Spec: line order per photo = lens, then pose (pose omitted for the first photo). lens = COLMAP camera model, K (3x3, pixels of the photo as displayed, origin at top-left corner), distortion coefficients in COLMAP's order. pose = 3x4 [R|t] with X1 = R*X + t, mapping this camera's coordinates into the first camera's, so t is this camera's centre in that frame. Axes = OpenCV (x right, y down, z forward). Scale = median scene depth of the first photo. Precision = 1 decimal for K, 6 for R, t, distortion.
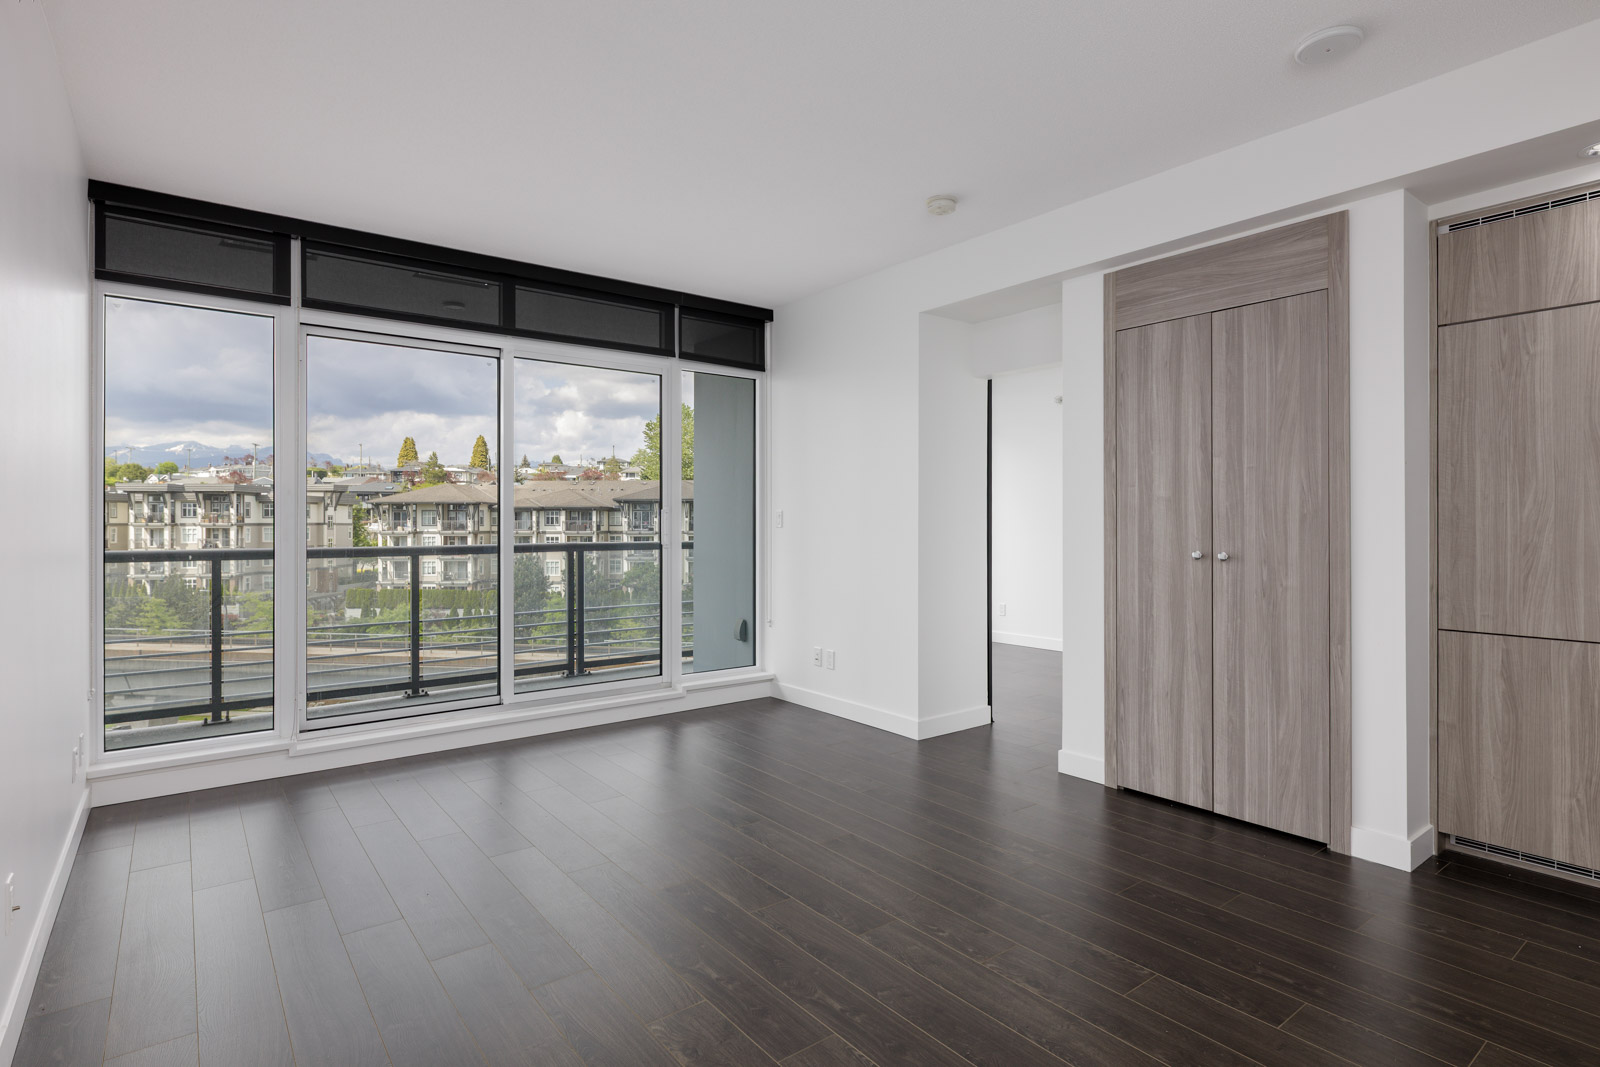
lens RADIAL K [[809.0, 0, 808.3], [0, 809.0, 524.3], [0, 0, 1]] dist [-0.000087, 0.000183]
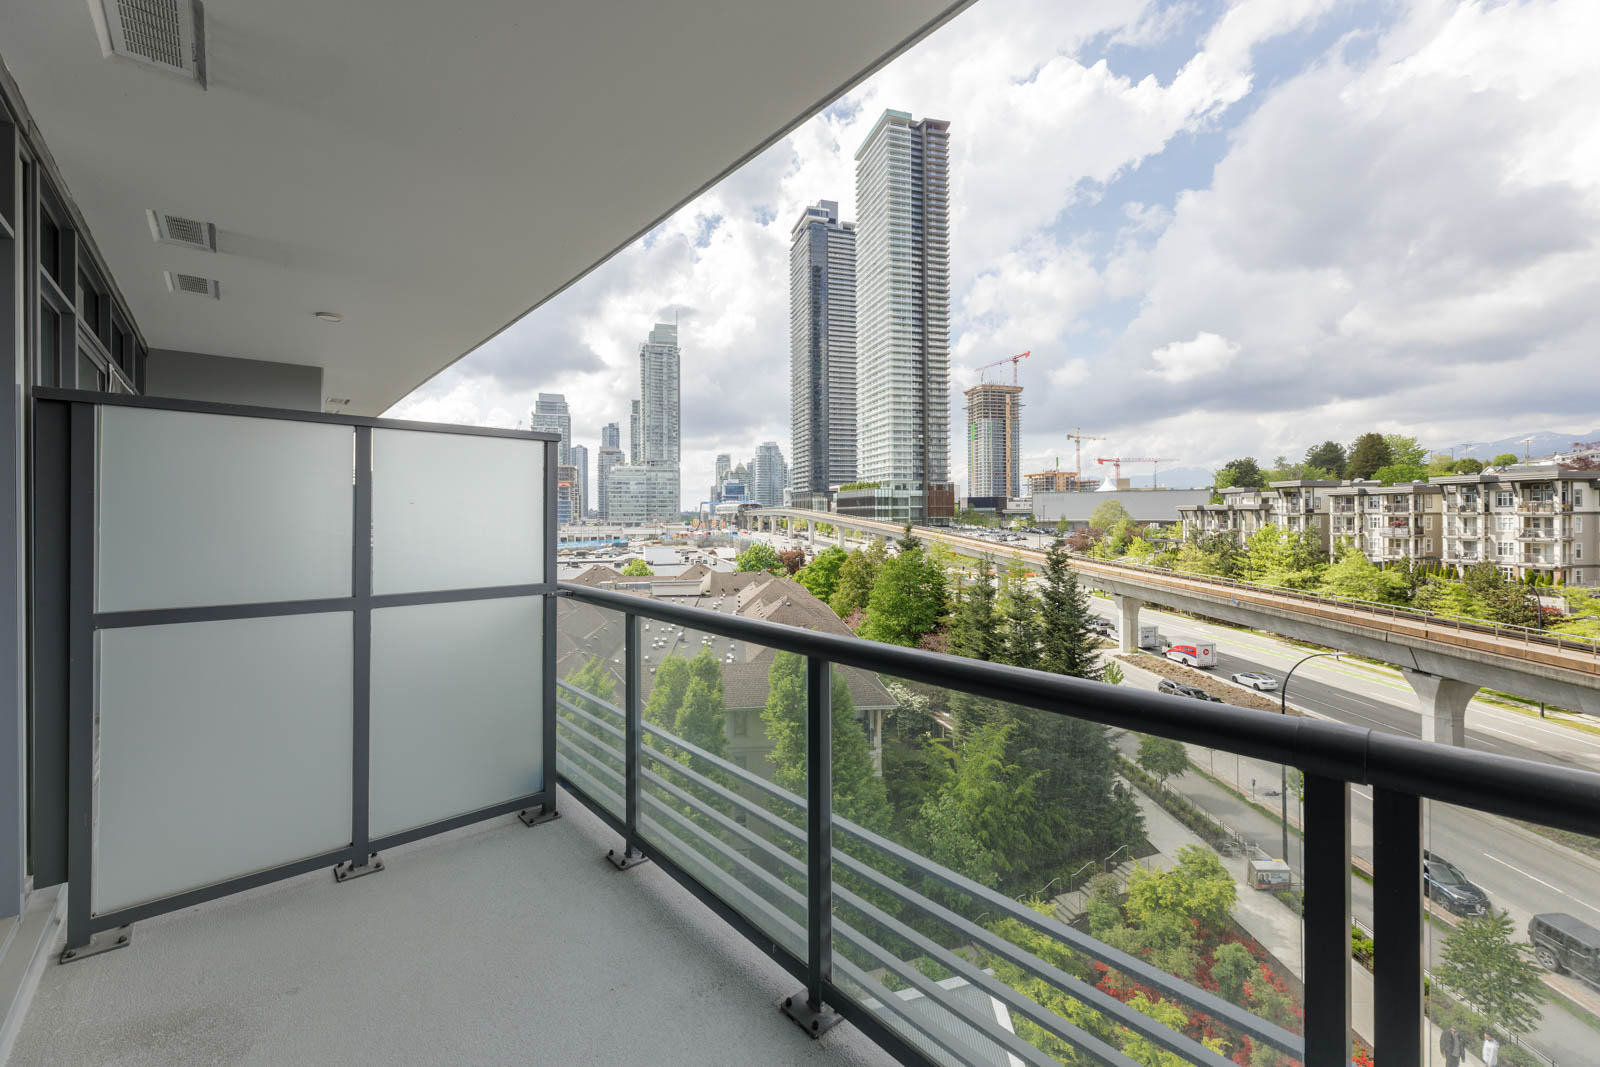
lens RADIAL K [[643.6, 0, 808.4], [0, 643.6, 516.1], [0, 0, 1]] dist [0.000410, 0.000237]
pose [[0.067282, 0.000327, -0.997734, -0.224580], [0.005469, 0.999985, 0.000697, -0.037951], [0.997719, -0.005504, 0.067279, 1.267862]]
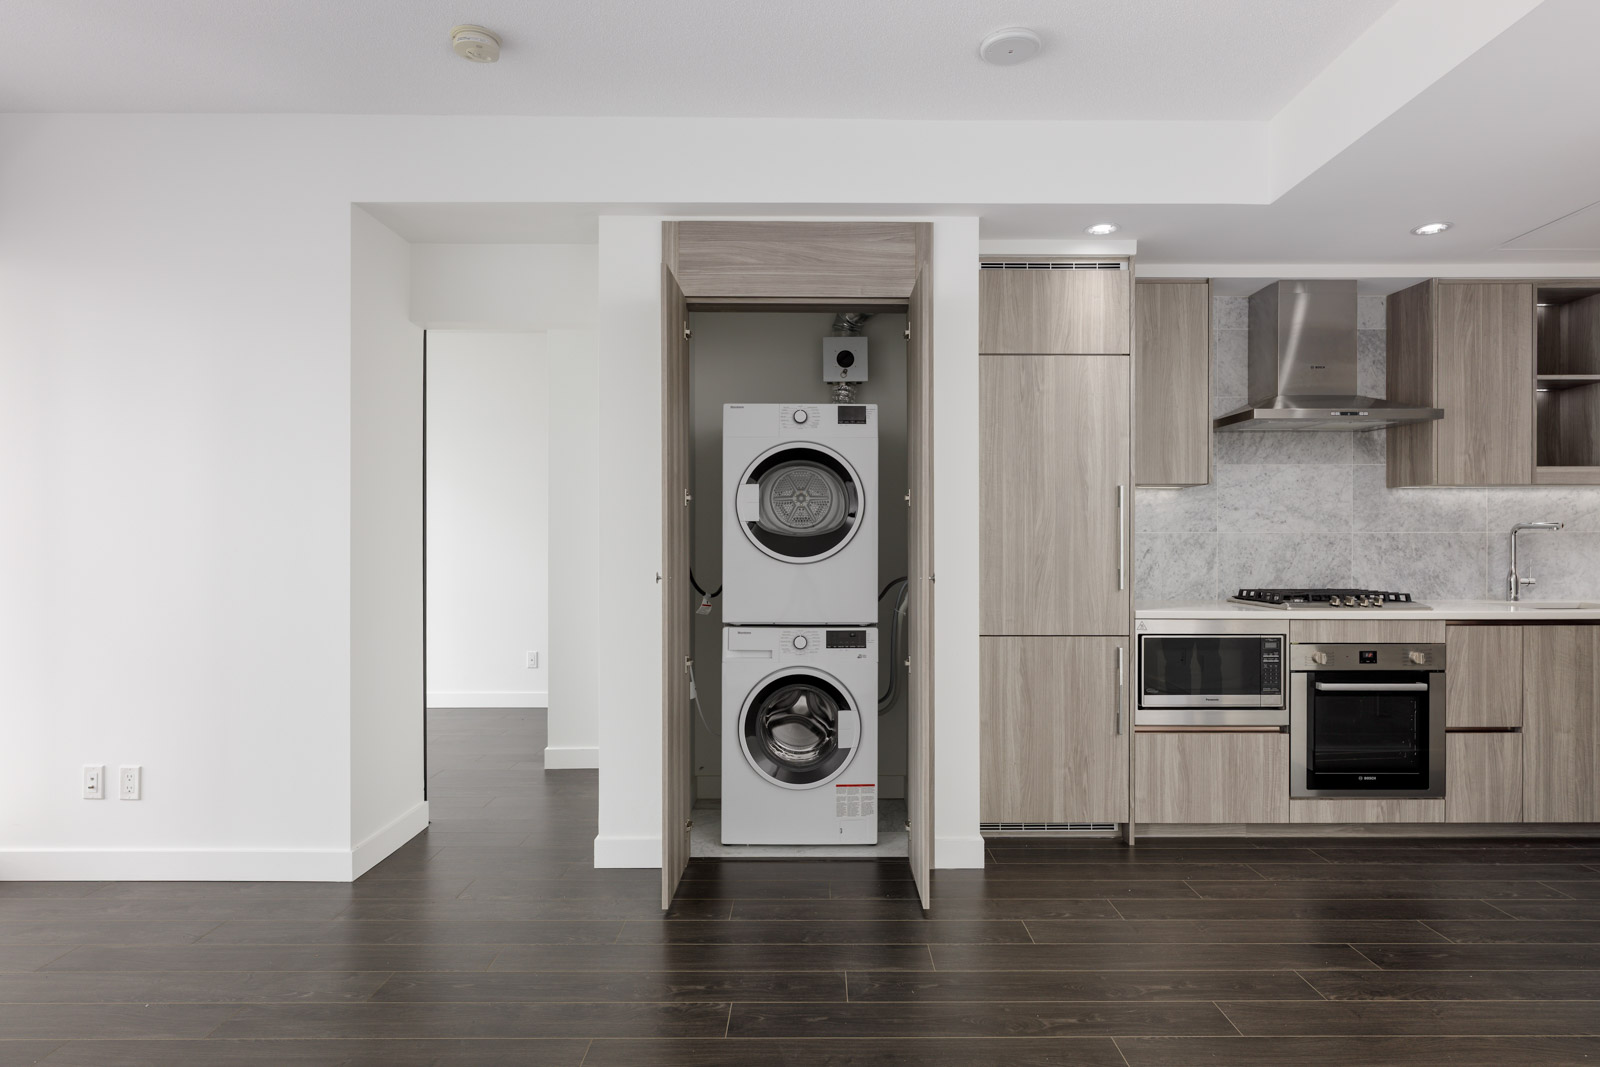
lens RADIAL K [[907.6, 0, 820.1], [0, 907.6, 544.8], [0, 0, 1]] dist [-0.000656, 0.000359]
pose [[0.611421, -0.005134, 0.791288, -0.192789], [0.001206, 0.999984, 0.005556, 0.001077], [-0.791304, -0.002443, 0.611418, 0.268858]]
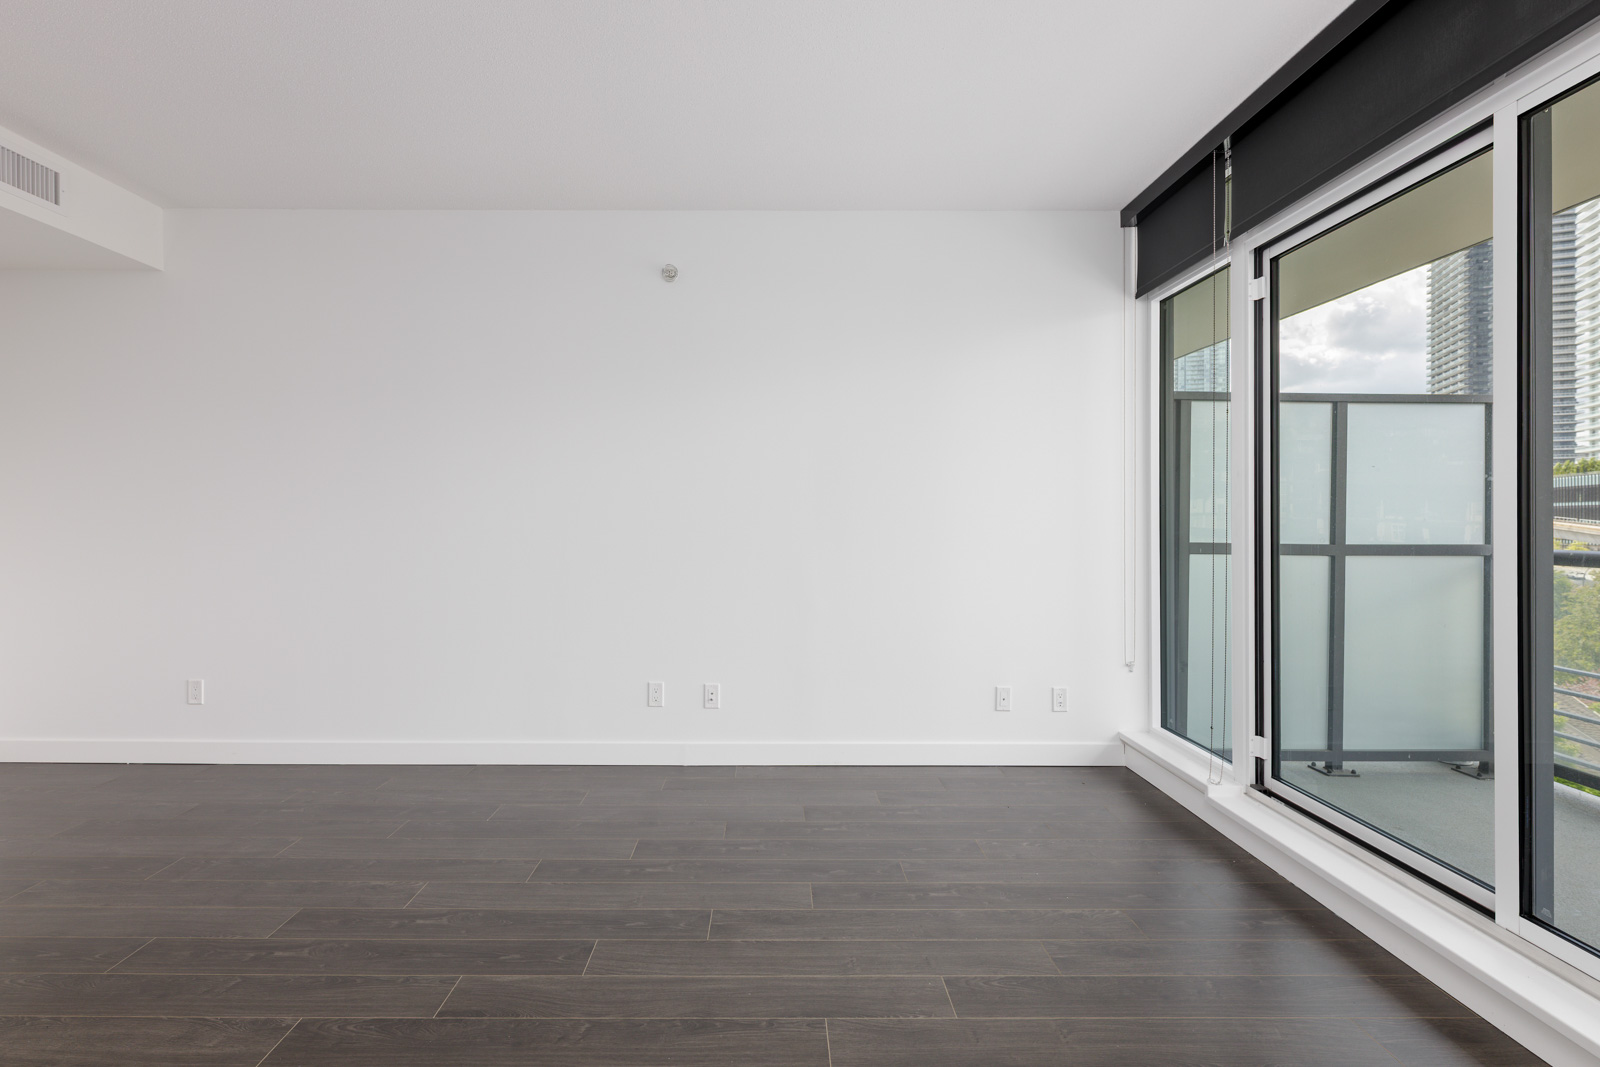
lens RADIAL K [[767.3, 0, 775.5], [0, 767.3, 514.5], [0, 0, 1]] dist [-0.002525, -0.000741]
pose [[-0.613065, -0.003362, -0.790025, 0.191393], [-0.000336, 0.999992, -0.003994, 0.002877], [0.790032, -0.002183, -0.613061, 0.935573]]
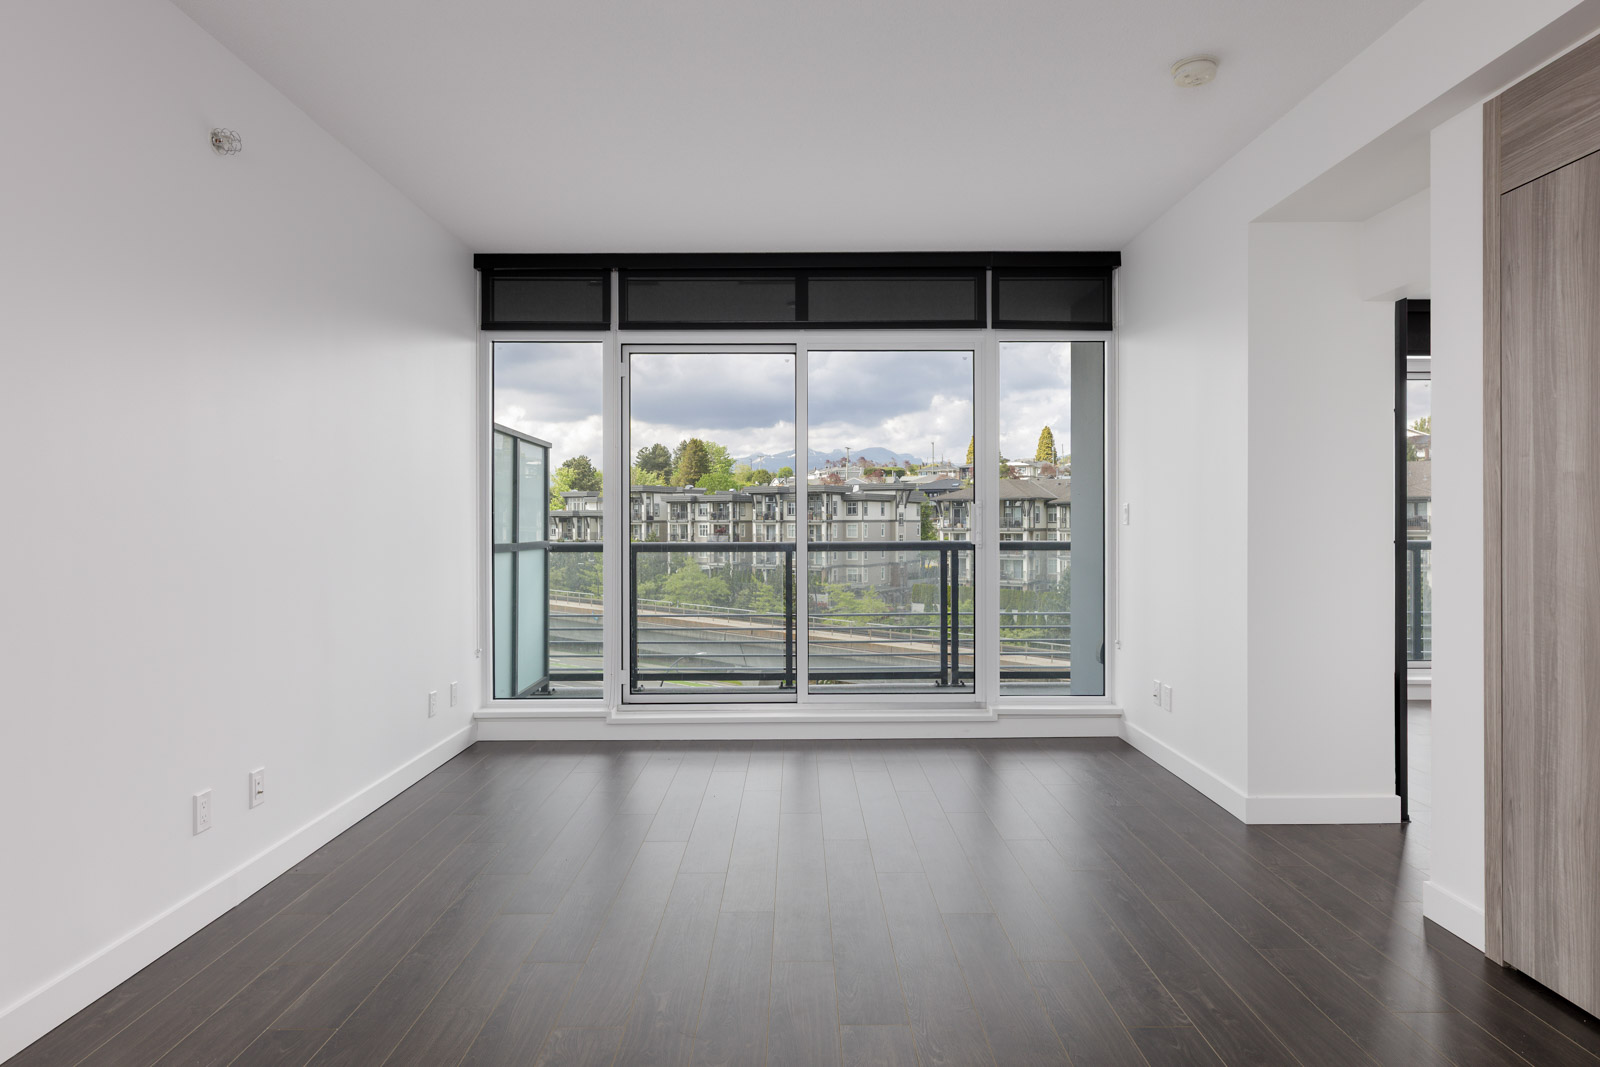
lens RADIAL K [[897.8, 0, 806.9], [0, 897.8, 521.4], [0, 0, 1]] dist [-0.000860, 0.000344]
pose [[0.795756, -0.000222, -0.605617, 0.294373], [0.000393, 1.000000, 0.000150, 0.000300], [0.605617, -0.000357, 0.795756, 0.131866]]
